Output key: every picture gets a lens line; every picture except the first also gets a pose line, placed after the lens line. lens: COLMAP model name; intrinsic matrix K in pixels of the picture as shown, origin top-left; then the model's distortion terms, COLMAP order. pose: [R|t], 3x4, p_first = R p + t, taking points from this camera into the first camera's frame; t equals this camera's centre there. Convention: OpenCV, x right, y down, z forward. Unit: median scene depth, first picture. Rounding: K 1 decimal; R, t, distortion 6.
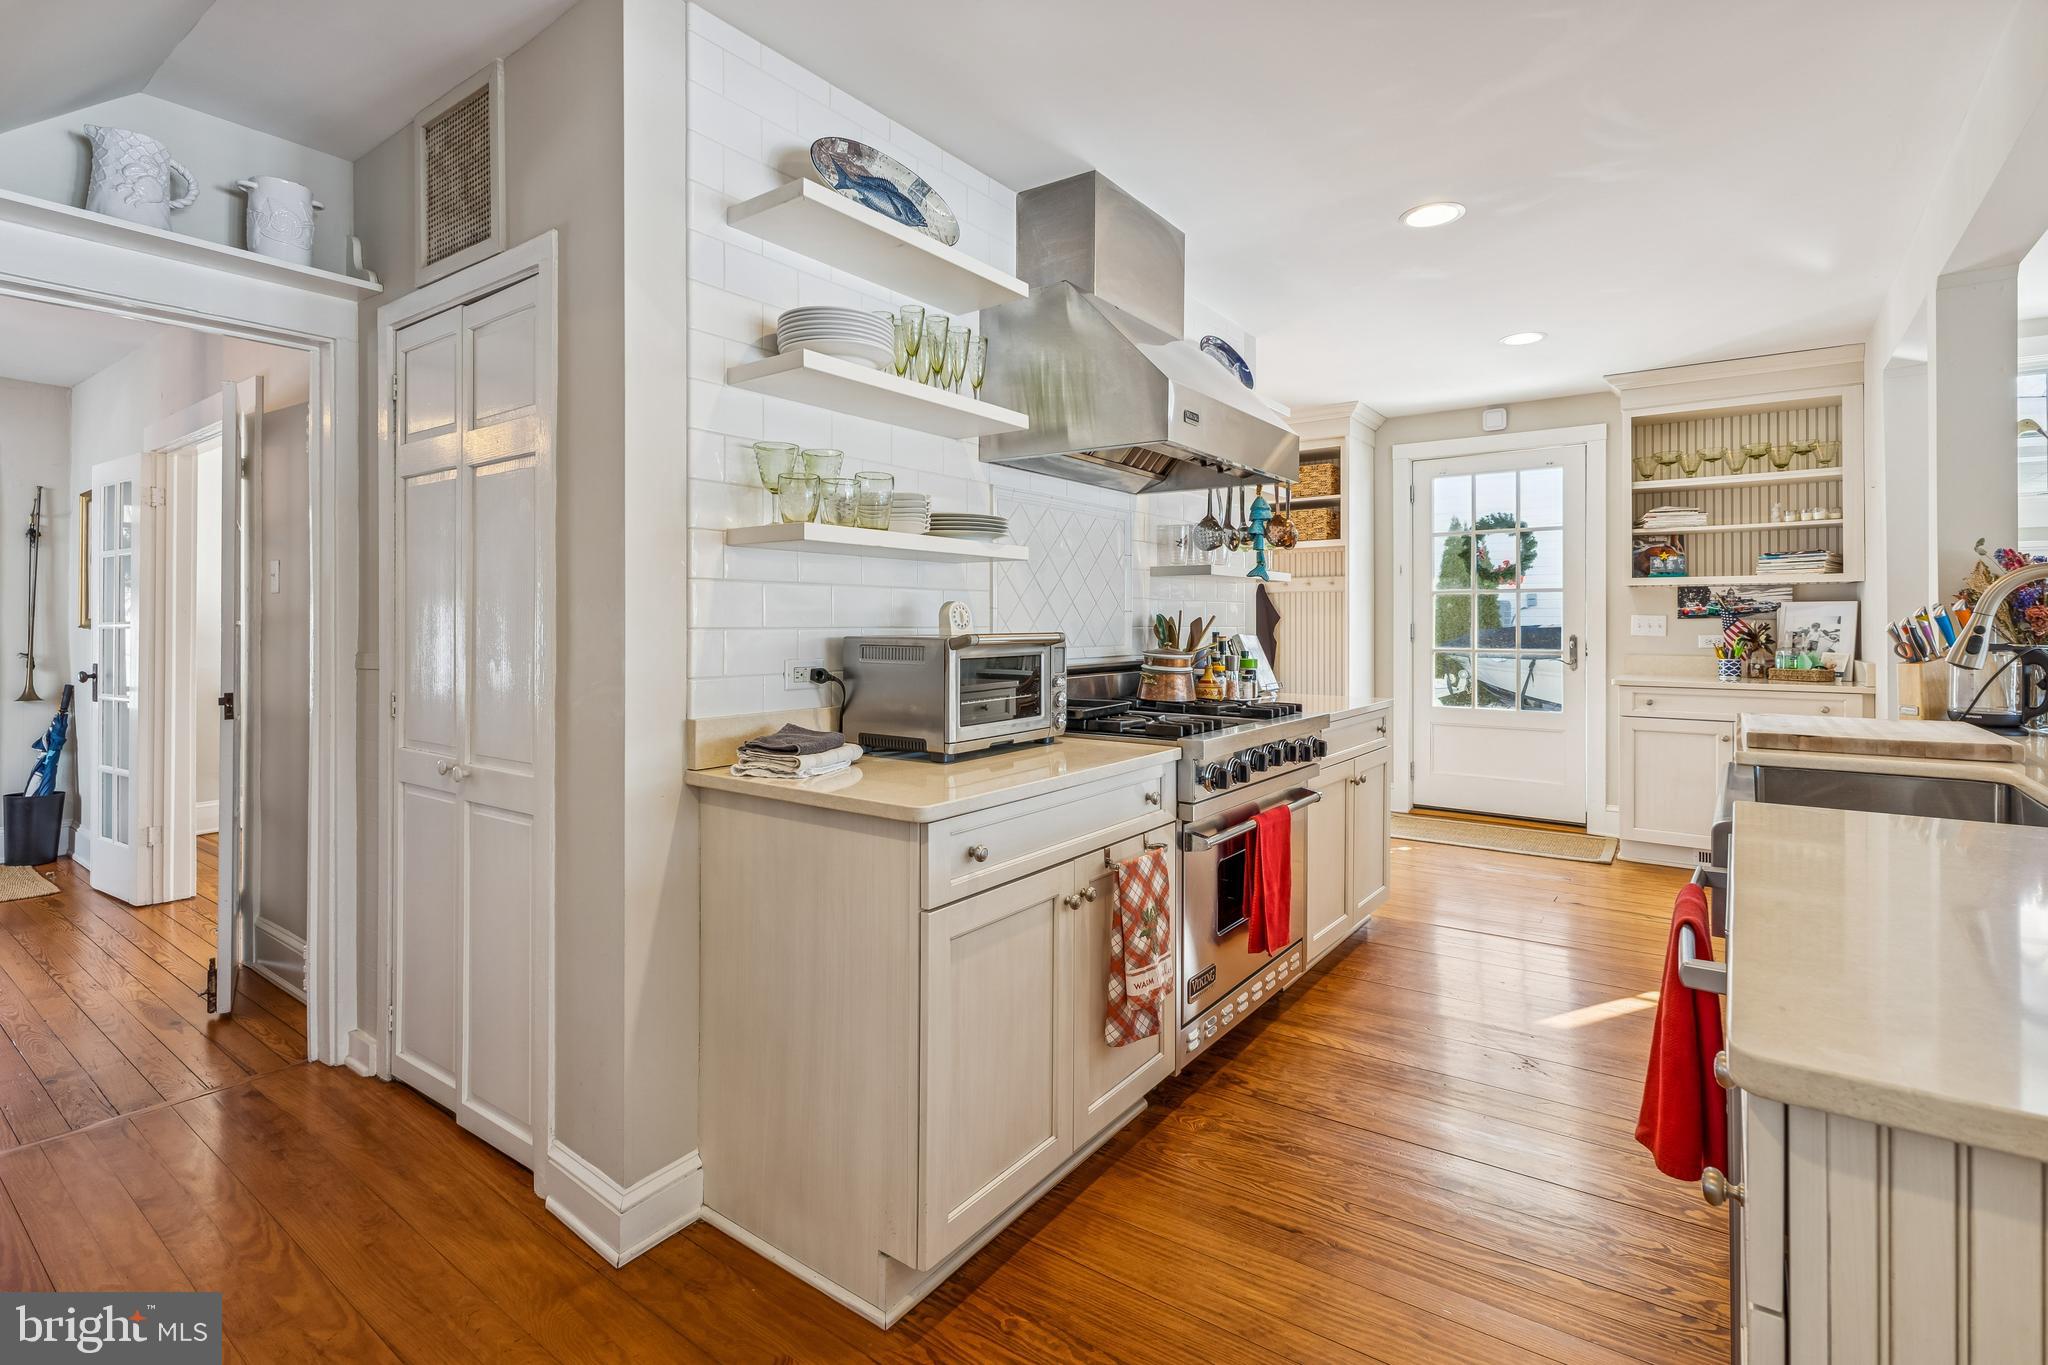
lens RADIAL K [[975.1, 0, 1021.3], [0, 975.1, 613.4], [0, 0, 1]] dist [-0.000450, -0.000105]
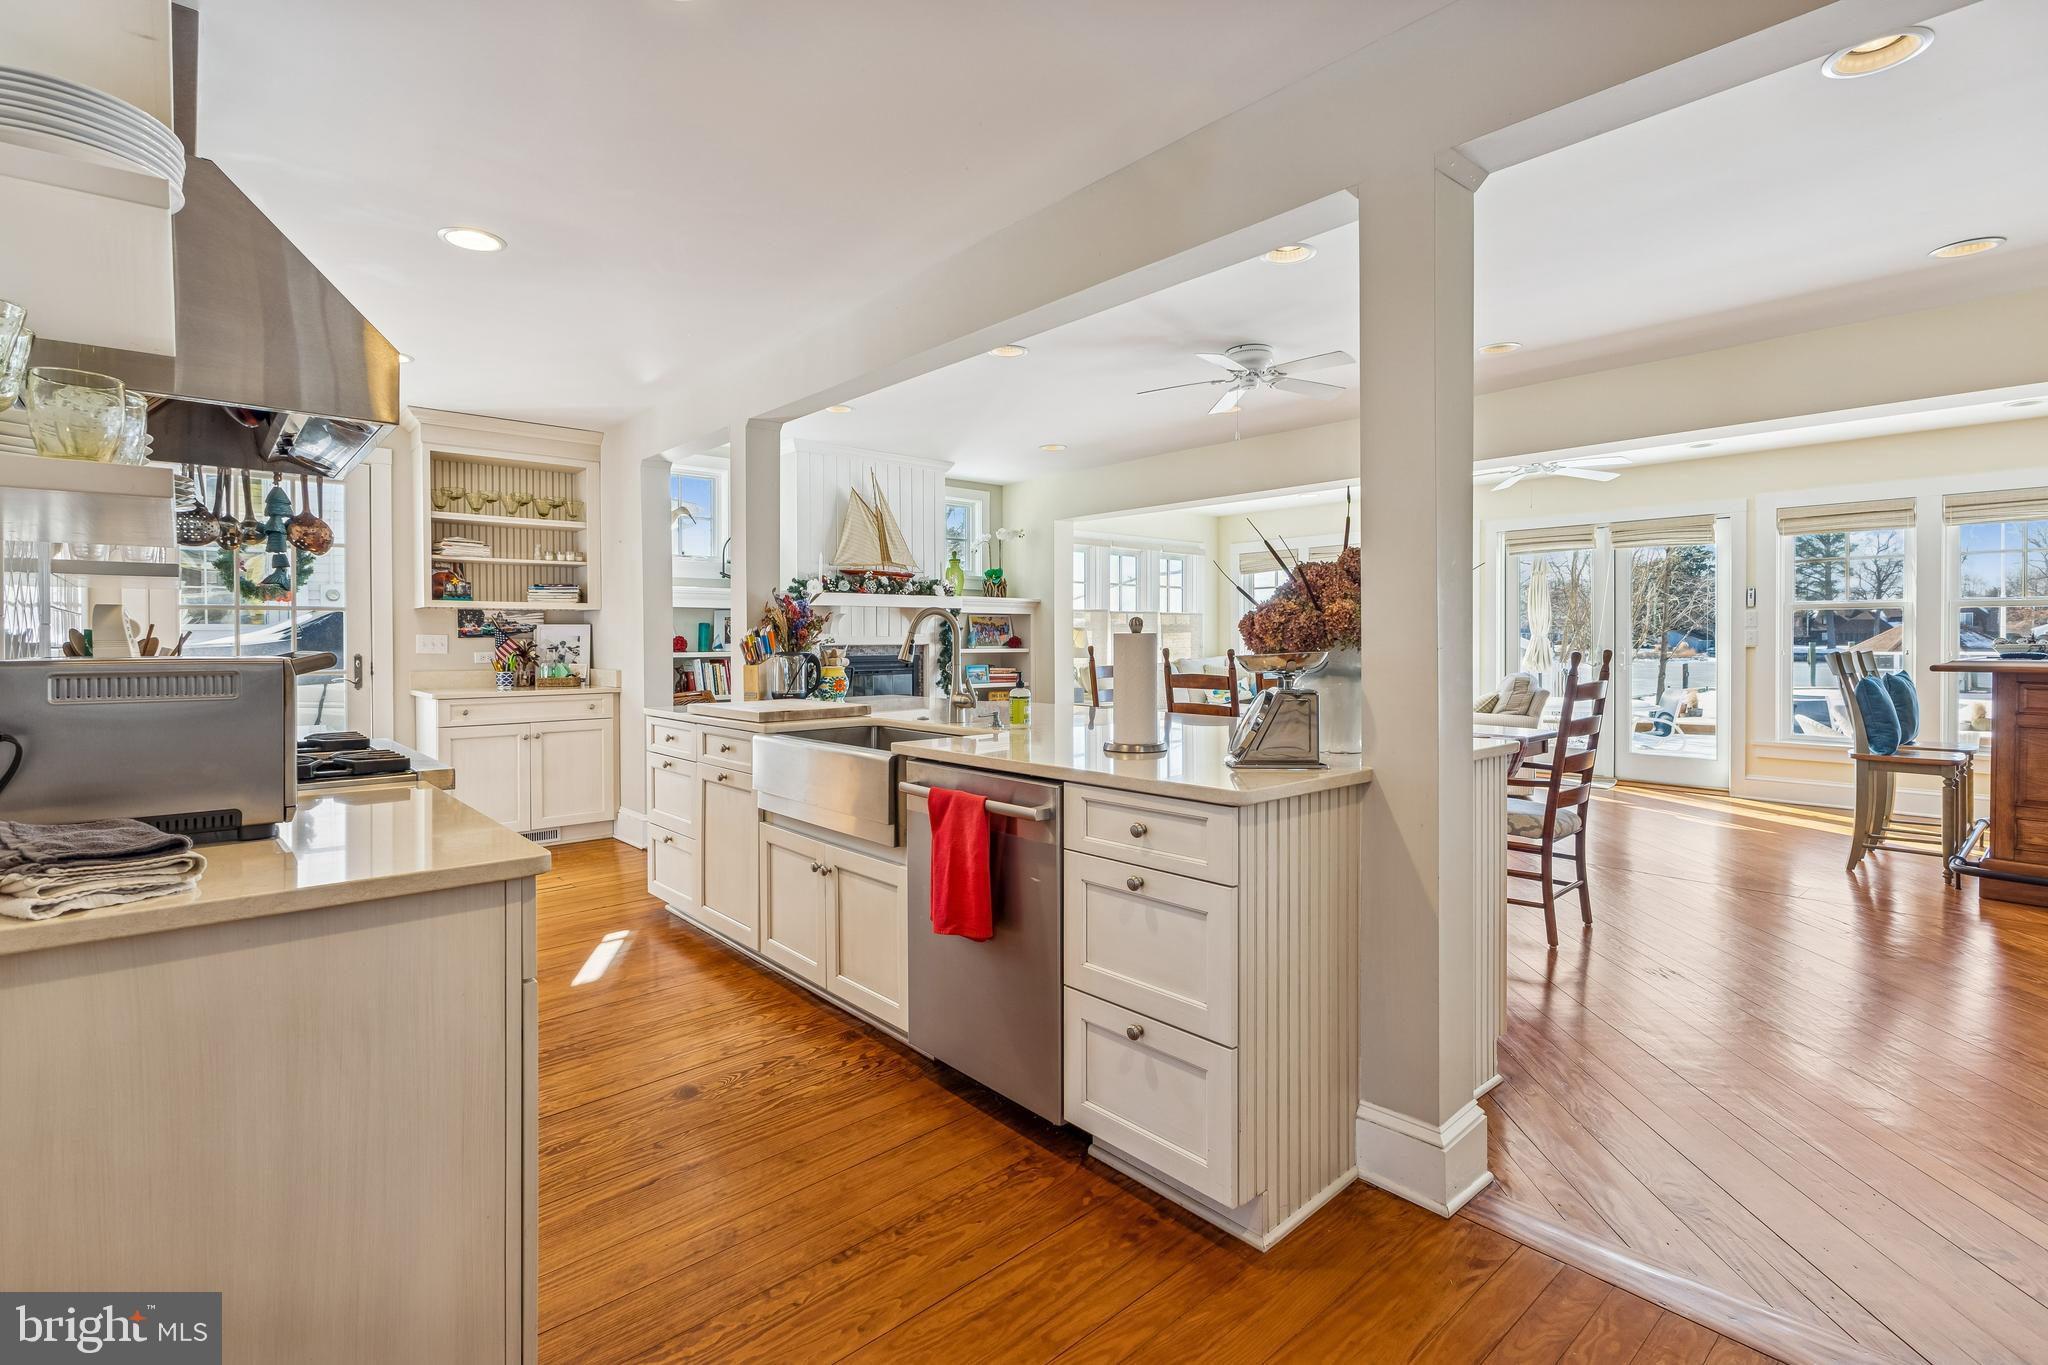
lens RADIAL K [[951.1, 0, 1024.7], [0, 951.1, 645.5], [0, 0, 1]] dist [0.000161, -0.000003]
pose [[0.213705, -0.007275, 0.976871, -0.269149], [-0.003179, 0.999962, 0.008143, 0.003464], [-0.976893, -0.004846, 0.213673, 0.138467]]
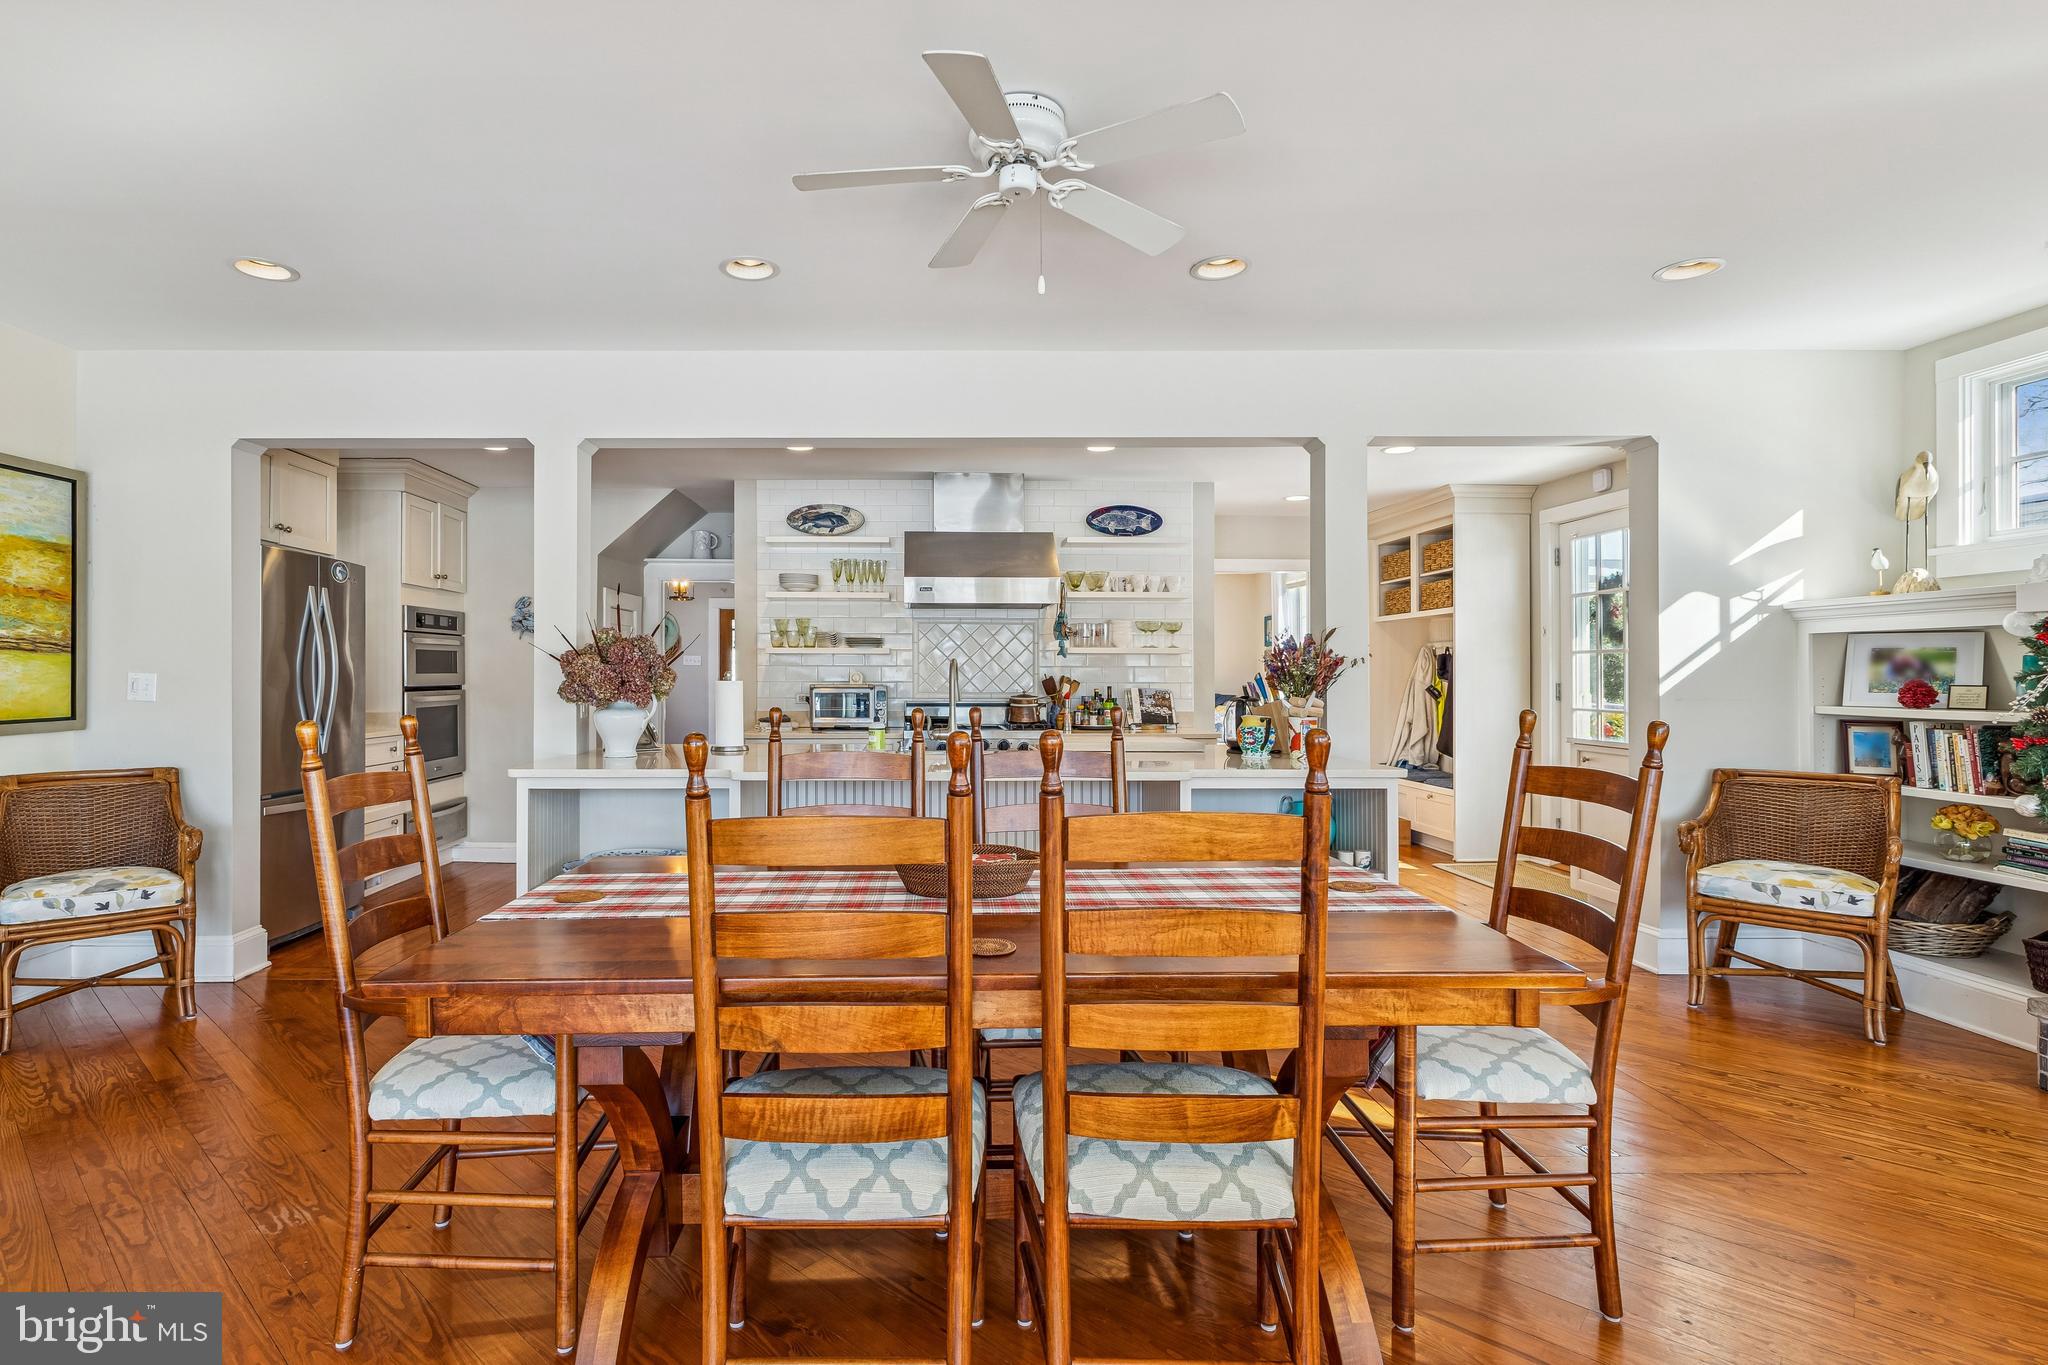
lens RADIAL K [[975.1, 0, 1021.3], [0, 975.1, 613.4], [0, 0, 1]] dist [-0.000450, -0.000105]
pose [[0.603999, -0.003959, -0.796975, 1.042066], [0.001633, 0.999992, -0.003730, -0.070438], [0.796983, 0.000952, 0.604000, -0.089183]]
